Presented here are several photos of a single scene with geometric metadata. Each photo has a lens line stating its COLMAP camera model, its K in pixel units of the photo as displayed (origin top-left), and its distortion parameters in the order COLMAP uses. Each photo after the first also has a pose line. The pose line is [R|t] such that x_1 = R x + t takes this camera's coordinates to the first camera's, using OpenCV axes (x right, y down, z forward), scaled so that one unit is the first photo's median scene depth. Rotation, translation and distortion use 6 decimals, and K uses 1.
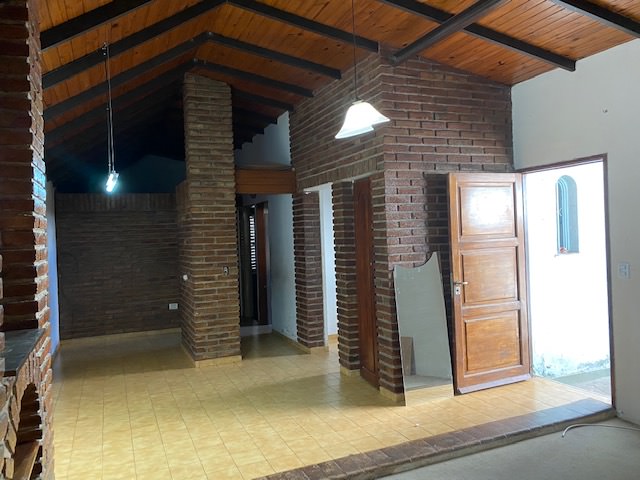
lens RADIAL K [[484.7, 0, 320.0], [0, 484.7, 240.0], [0, 0, 1]] dist [0.057747, -0.052660]
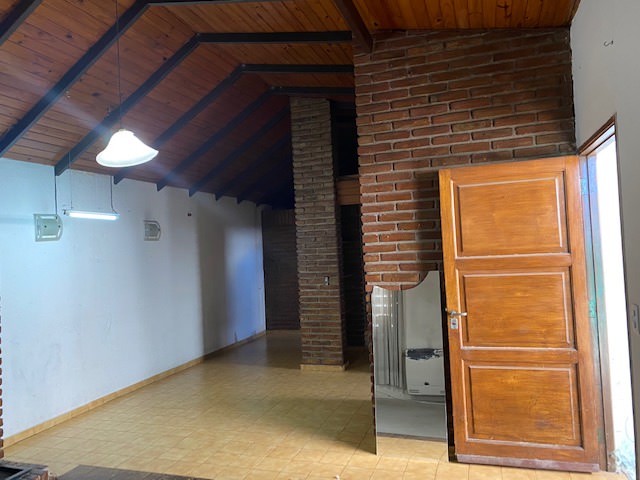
lens RADIAL K [[484.7, 0, 320.0], [0, 484.7, 240.0], [0, 0, 1]] dist [0.057747, -0.052660]
pose [[0.743647, -0.009943, -0.668499, 0.619898], [0.009858, 0.999944, -0.003907, -0.024598], [0.668500, -0.003685, 0.743703, 0.289665]]
